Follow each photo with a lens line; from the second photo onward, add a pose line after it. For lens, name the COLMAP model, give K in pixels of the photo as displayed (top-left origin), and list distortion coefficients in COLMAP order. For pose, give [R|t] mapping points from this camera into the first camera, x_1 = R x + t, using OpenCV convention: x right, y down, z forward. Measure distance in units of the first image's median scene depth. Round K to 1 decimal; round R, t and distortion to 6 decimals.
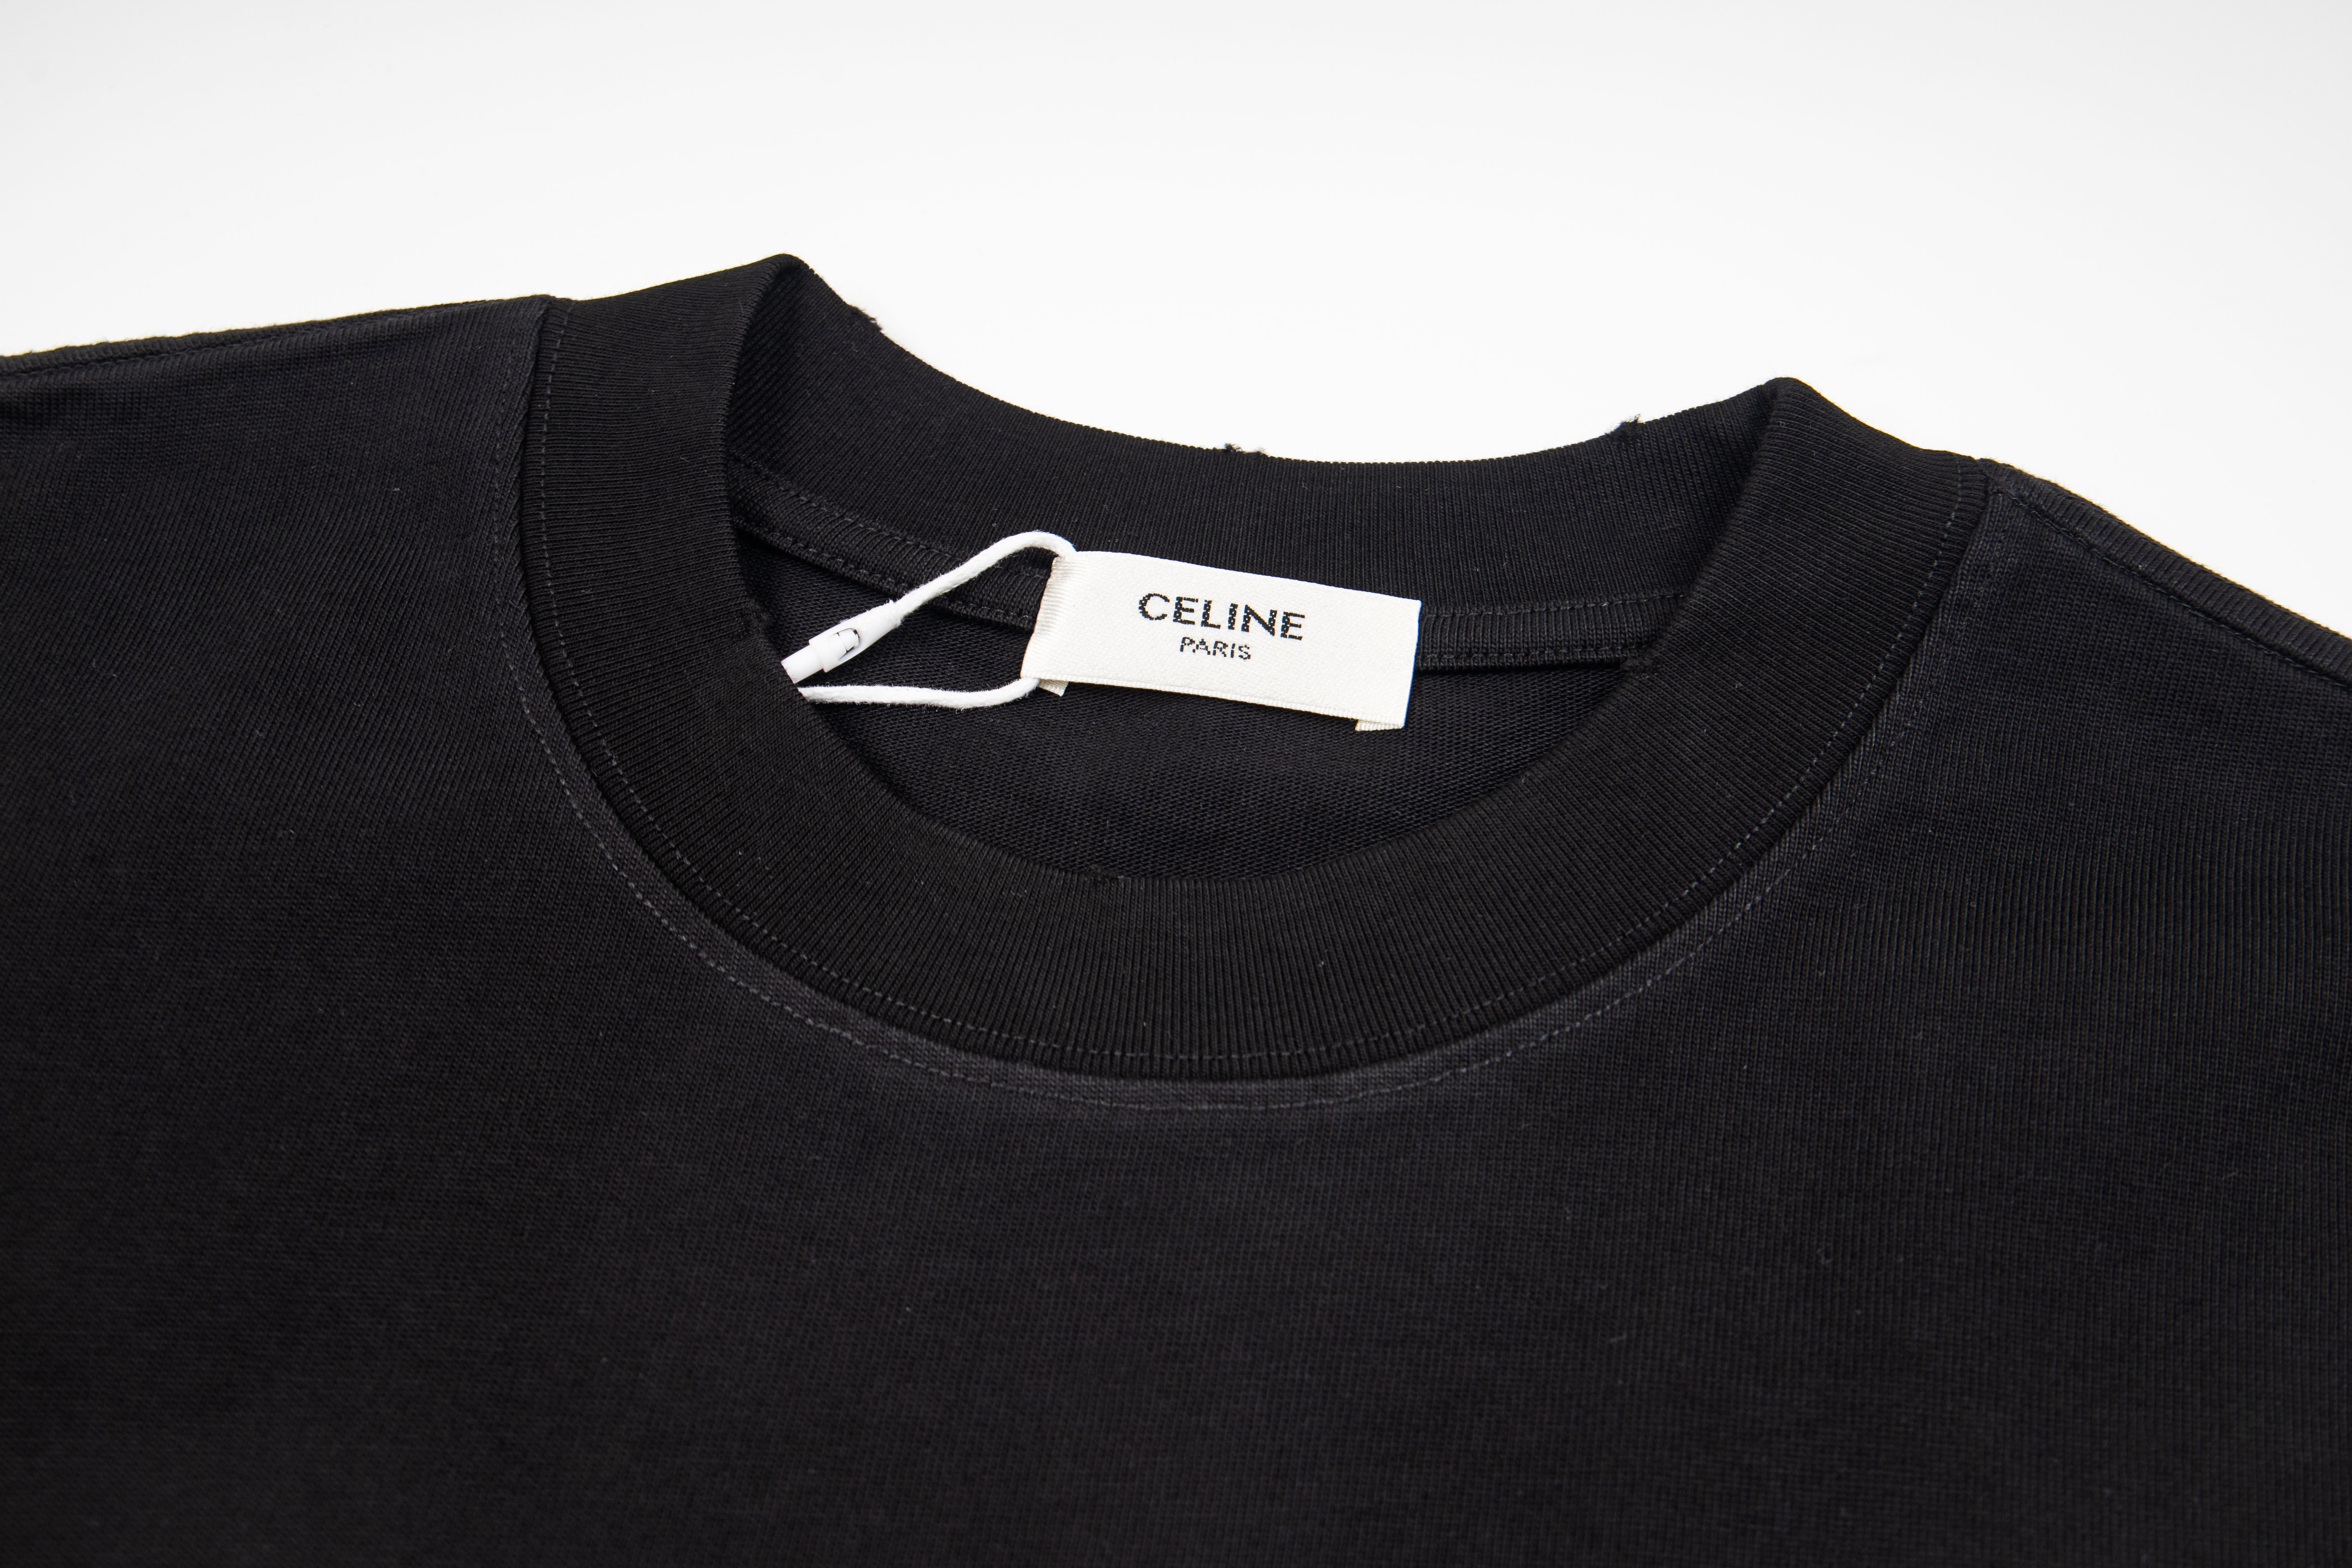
lens RADIAL K [[3014.9, 0, 1176.0], [0, 3014.9, 784.0], [0, 0, 1]] dist [0.157228, -0.015360]
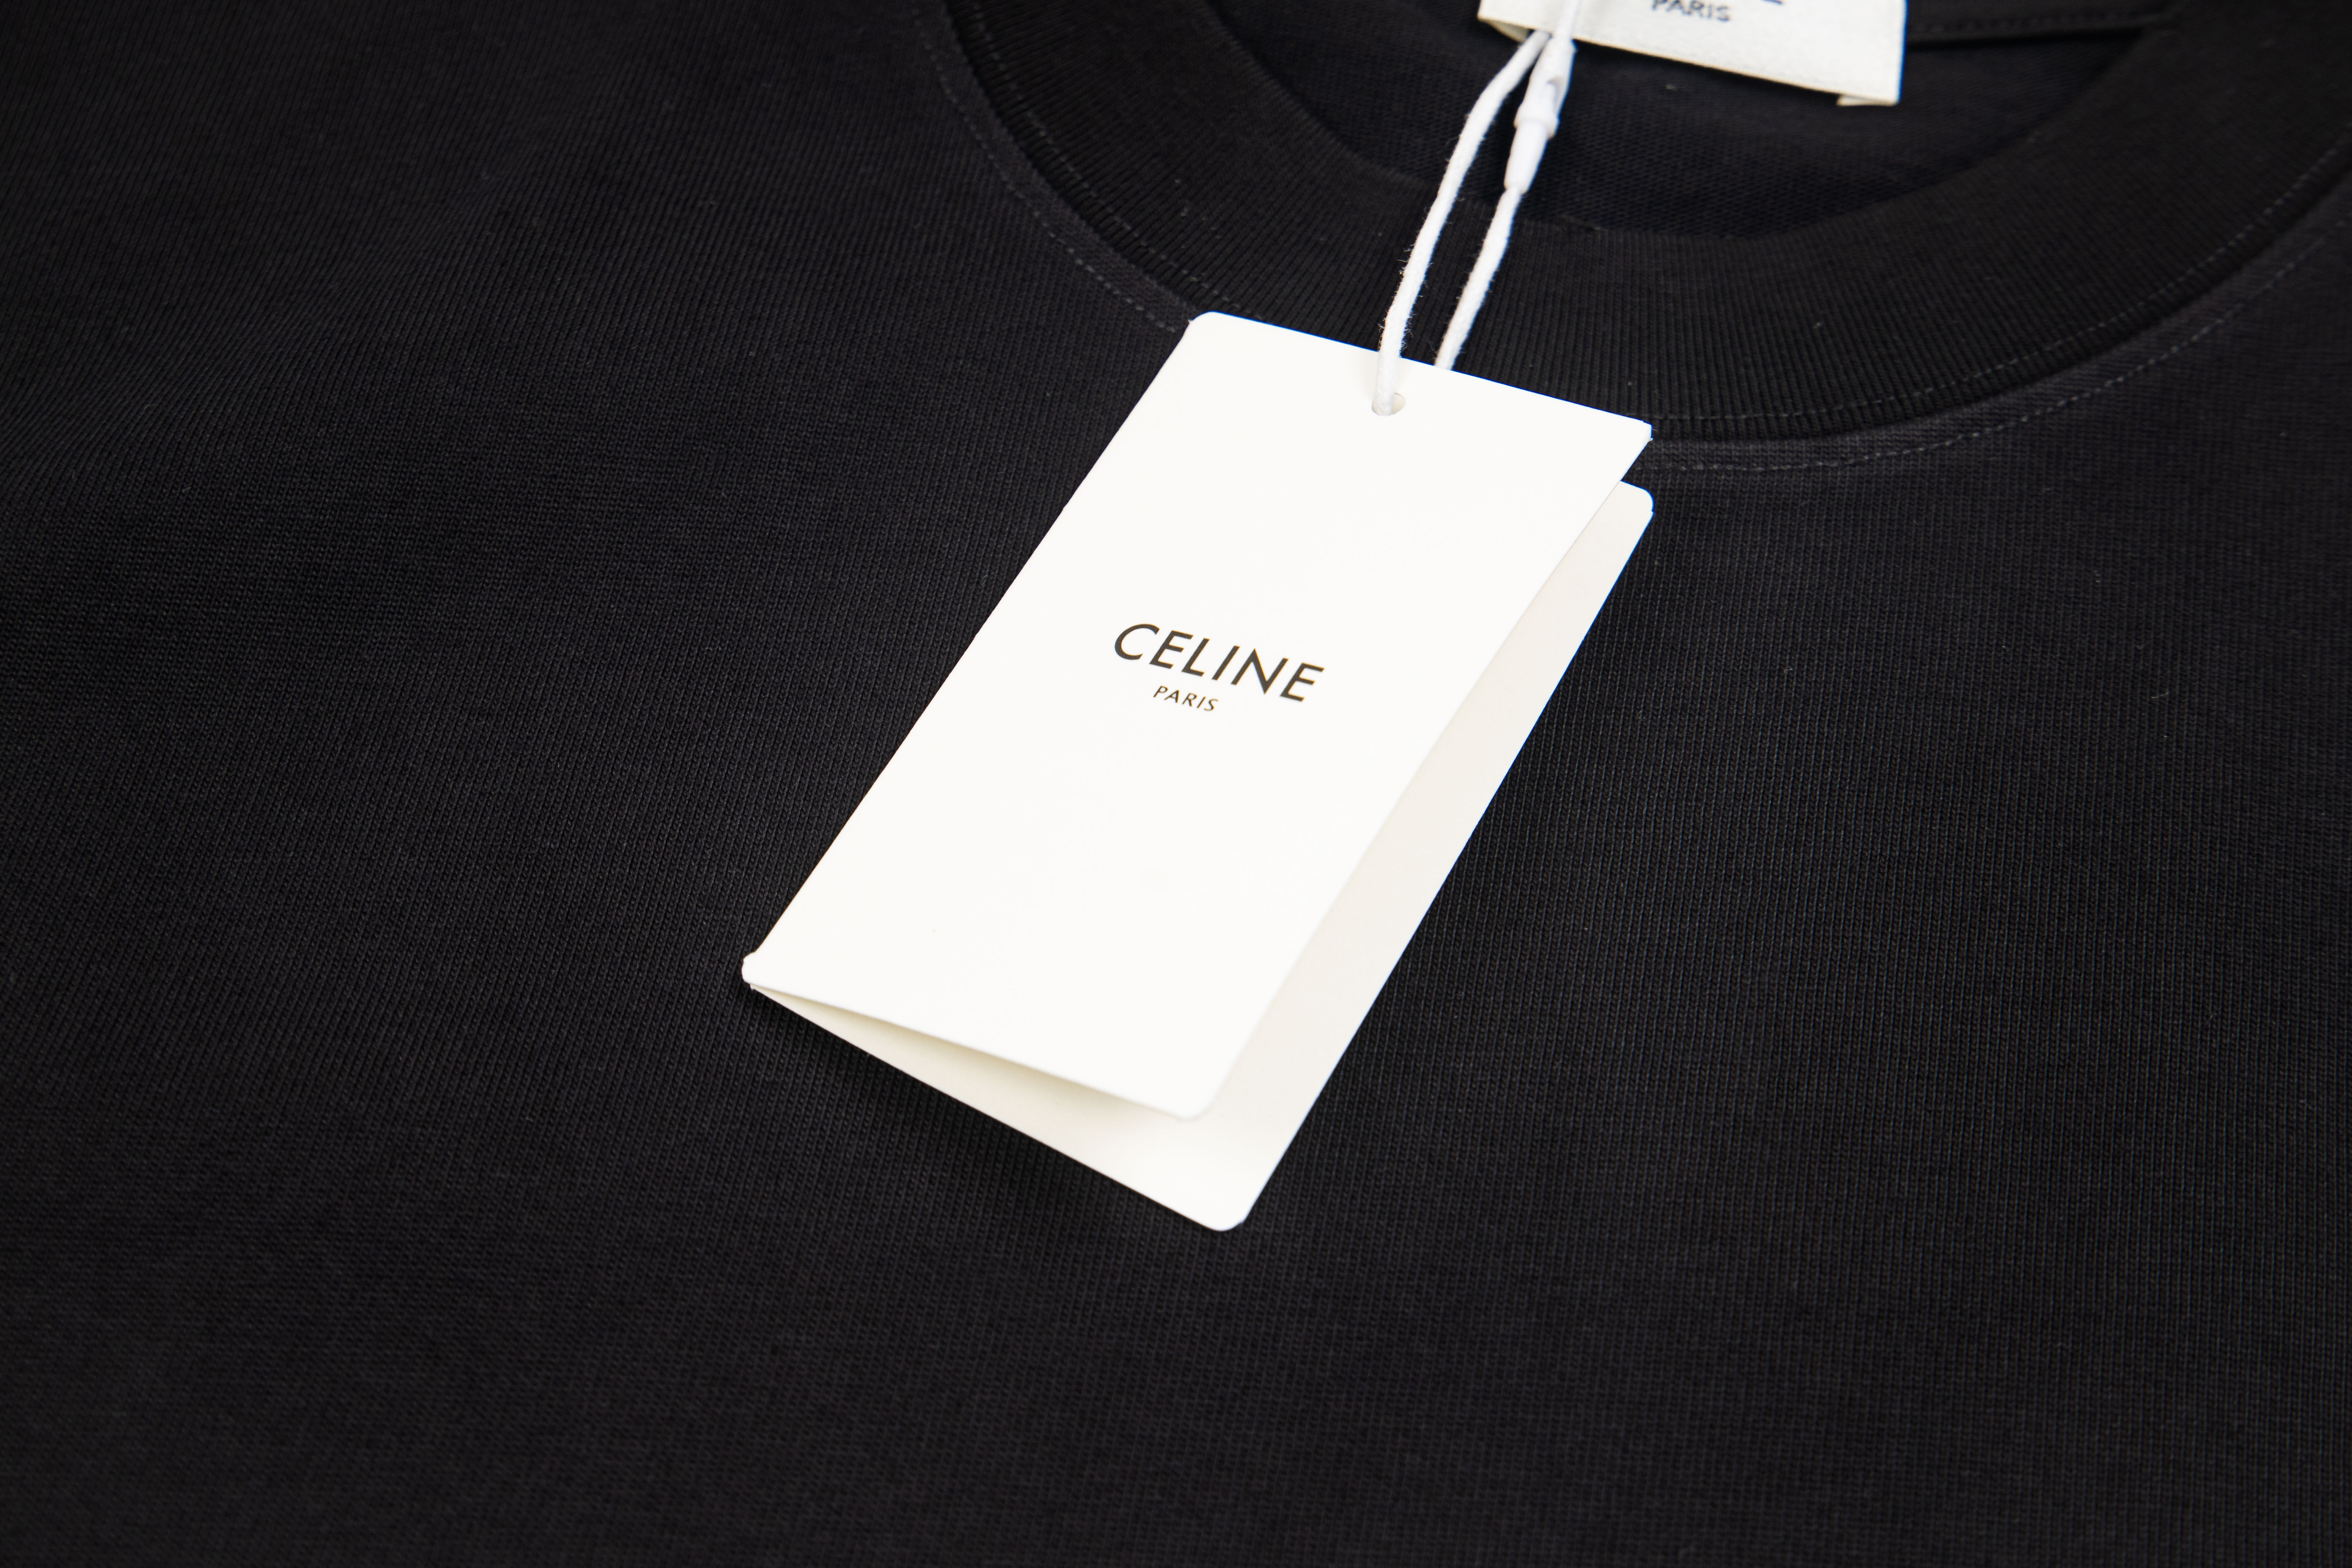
lens RADIAL K [[3947.1, 0, 1176.0], [0, 3947.1, 784.0], [0, 0, 1]] dist [0.161307, 1.066666]
pose [[0.987968, -0.039112, -0.149633, 0.030476], [0.077057, 0.963341, 0.256974, -0.130584], [0.134097, -0.265412, 0.954764, -0.218699]]
